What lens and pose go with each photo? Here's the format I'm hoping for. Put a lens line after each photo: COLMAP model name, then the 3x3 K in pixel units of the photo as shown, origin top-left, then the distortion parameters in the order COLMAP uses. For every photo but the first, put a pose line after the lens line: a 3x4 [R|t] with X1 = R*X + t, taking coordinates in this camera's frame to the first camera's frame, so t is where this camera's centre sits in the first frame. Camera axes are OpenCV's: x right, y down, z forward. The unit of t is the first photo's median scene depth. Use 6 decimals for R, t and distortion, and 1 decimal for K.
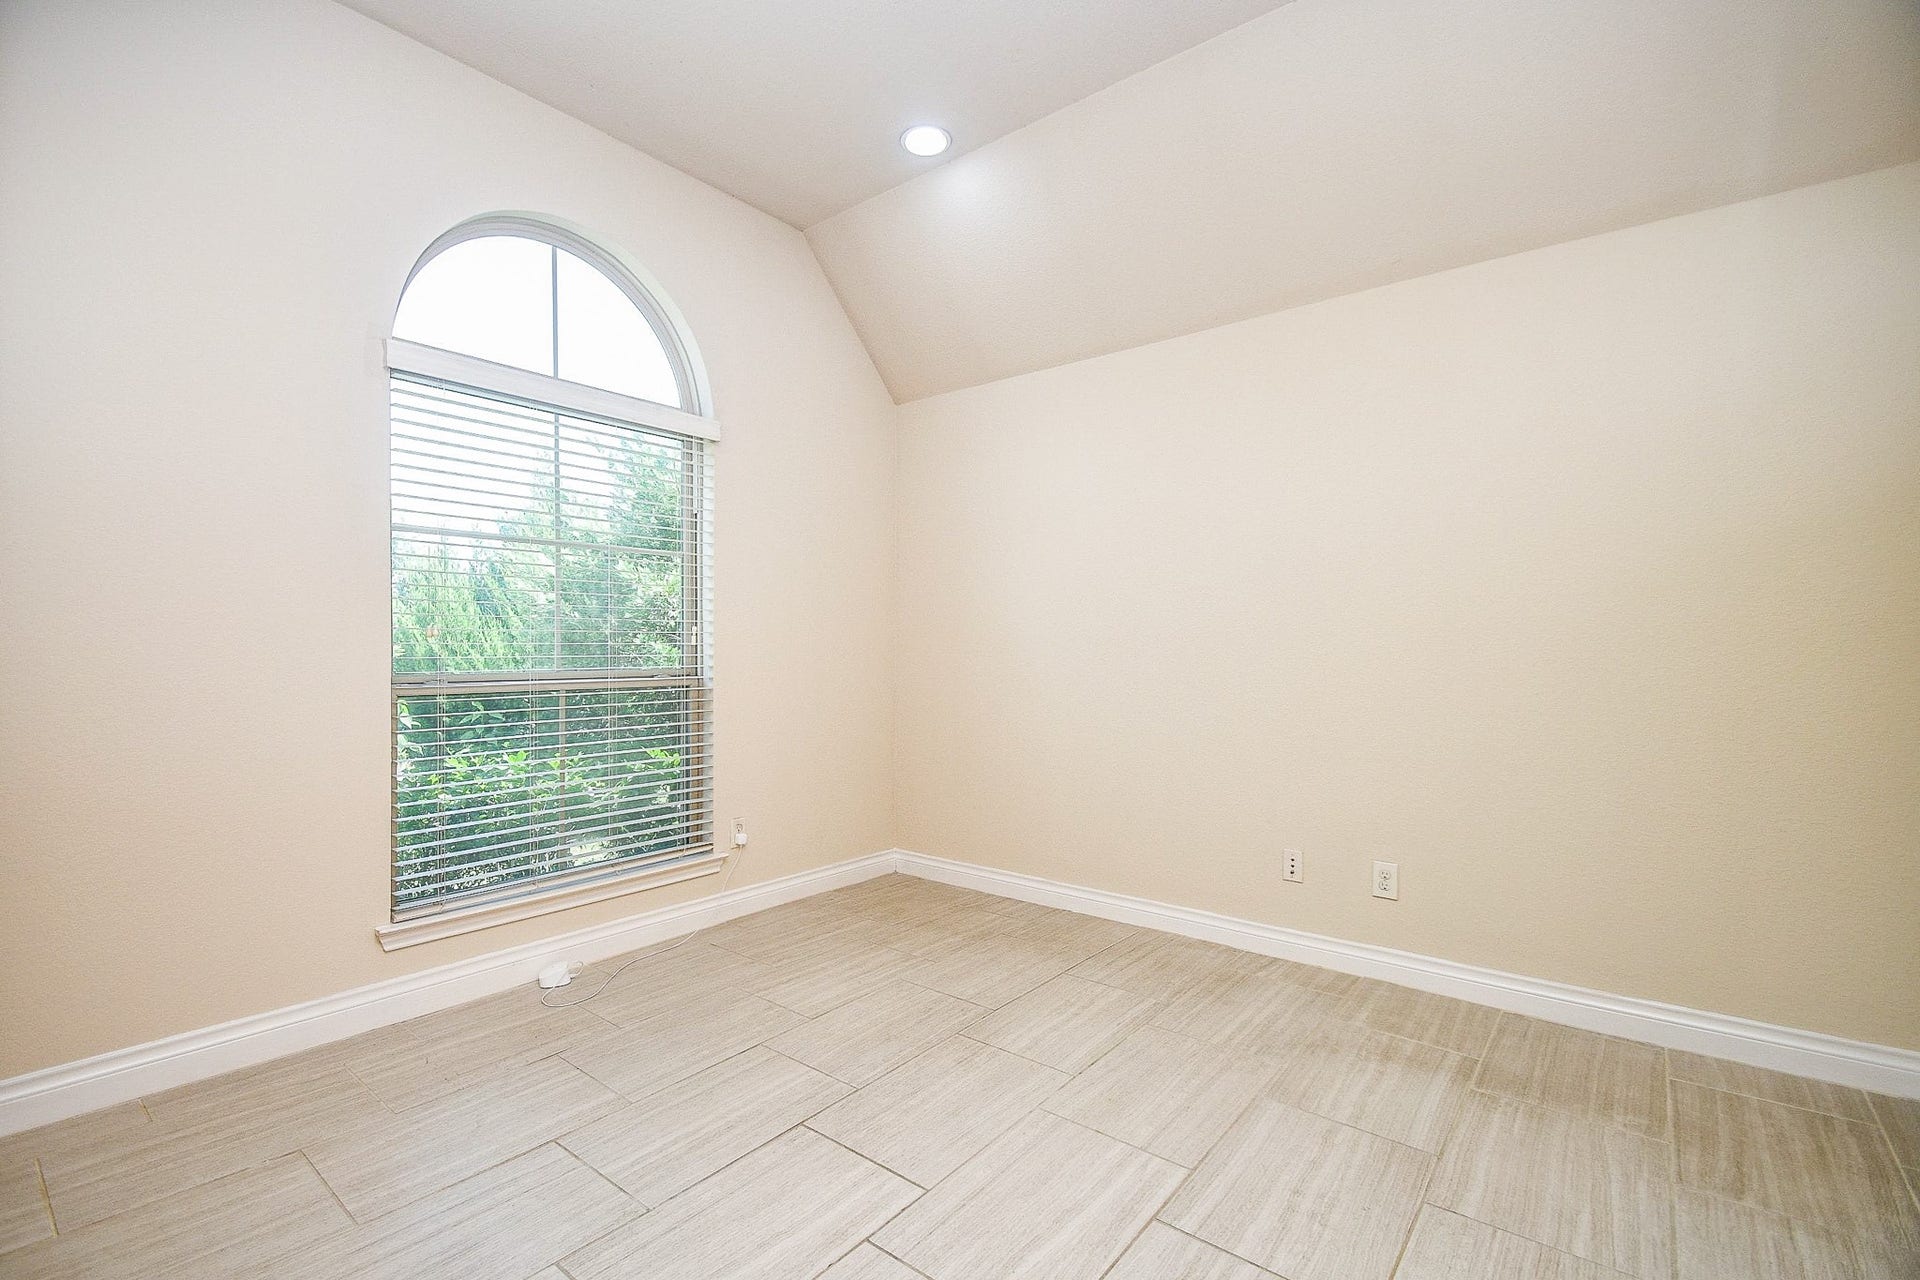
lens RADIAL K [[844.2, 0, 937.5], [0, 844.2, 654.2], [0, 0, 1]] dist [0.020935, -0.020858]
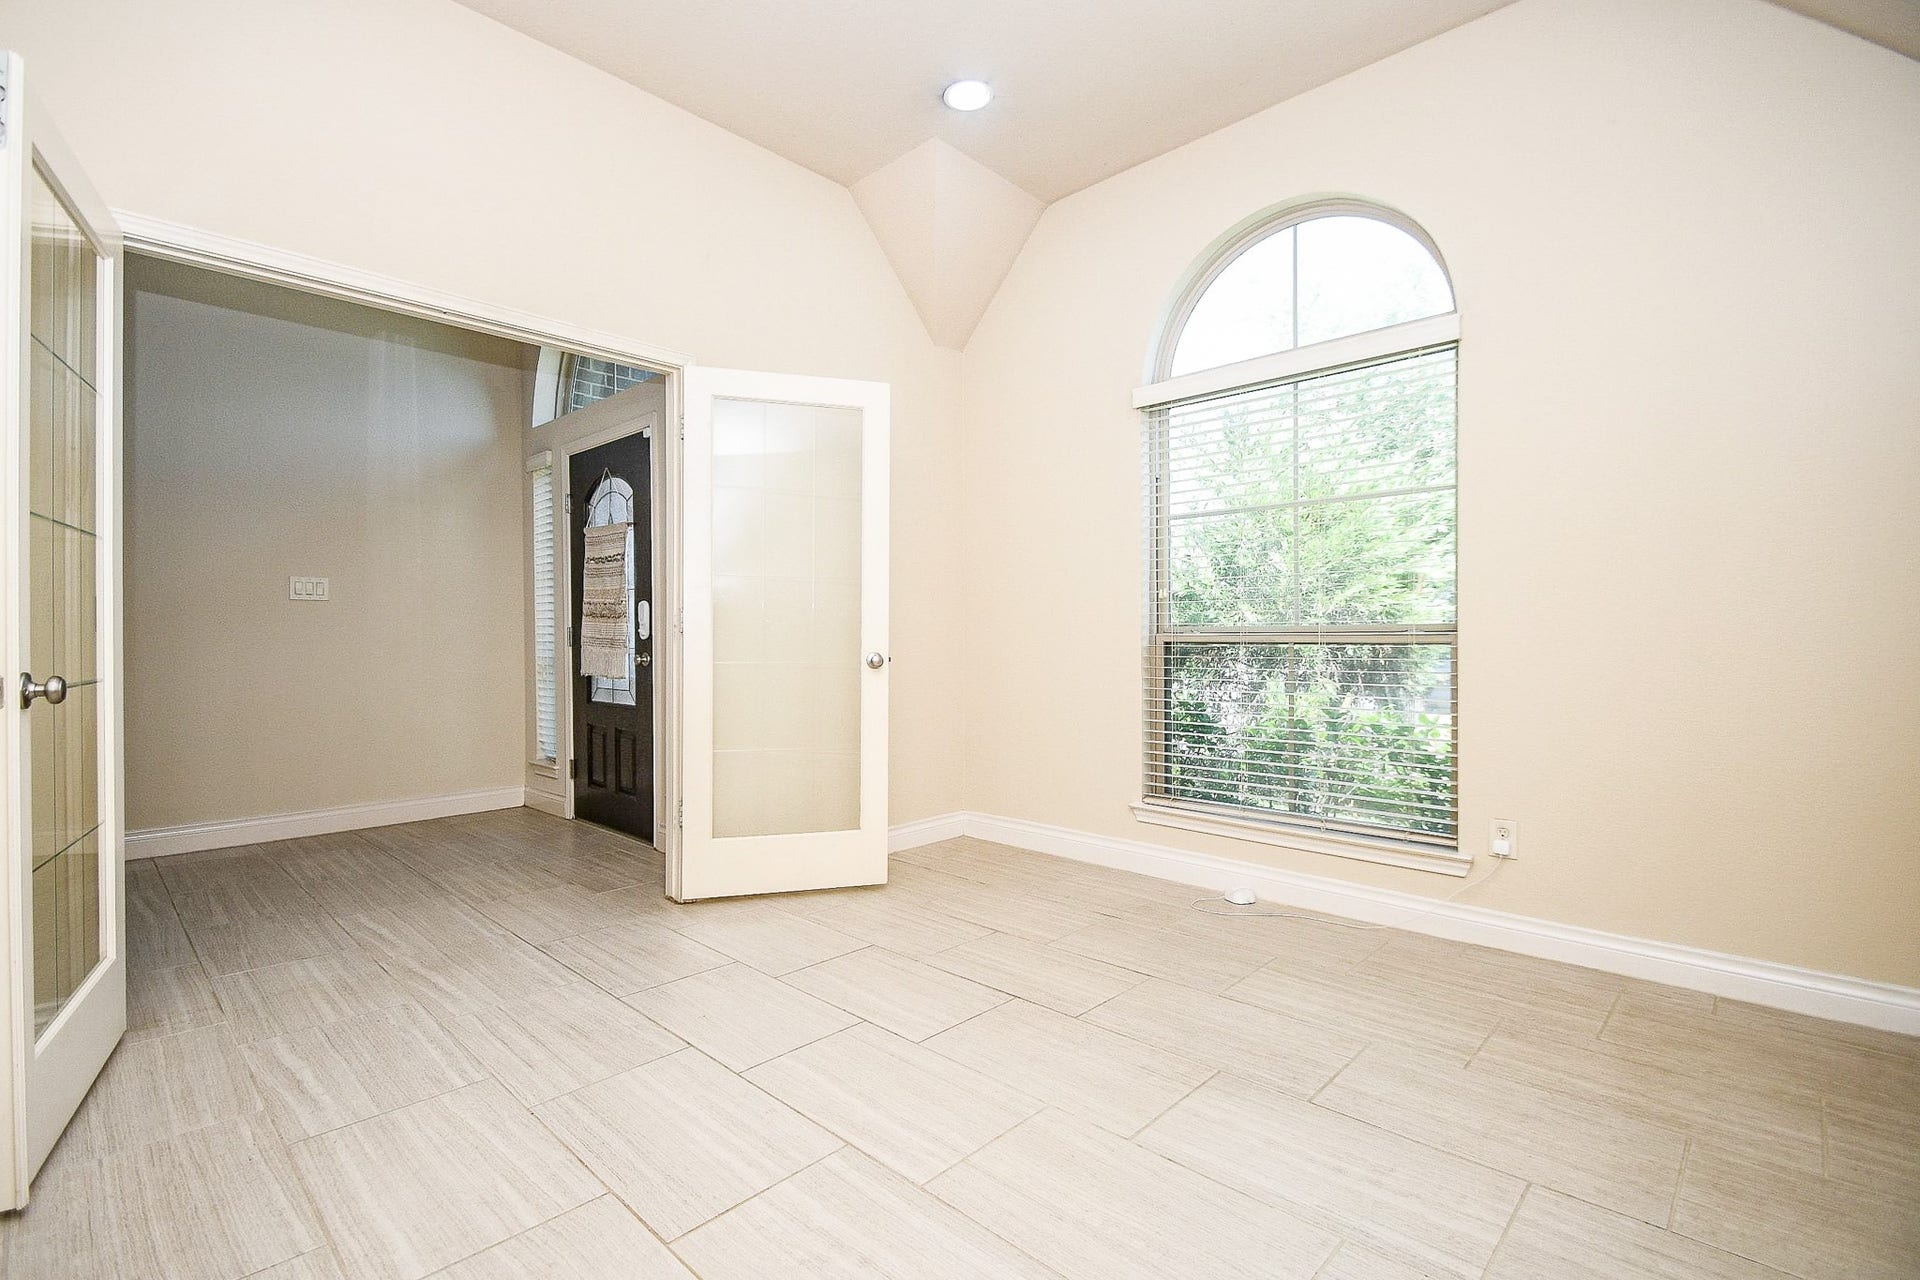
lens RADIAL K [[897.4, 0, 940.3], [0, 897.4, 654.2], [0, 0, 1]] dist [0.000020, -0.016723]
pose [[-0.093061, 0.020969, -0.995440, 0.770502], [-0.003008, 0.999768, 0.021342, 0.035821], [0.995656, 0.004980, -0.092976, 0.718075]]
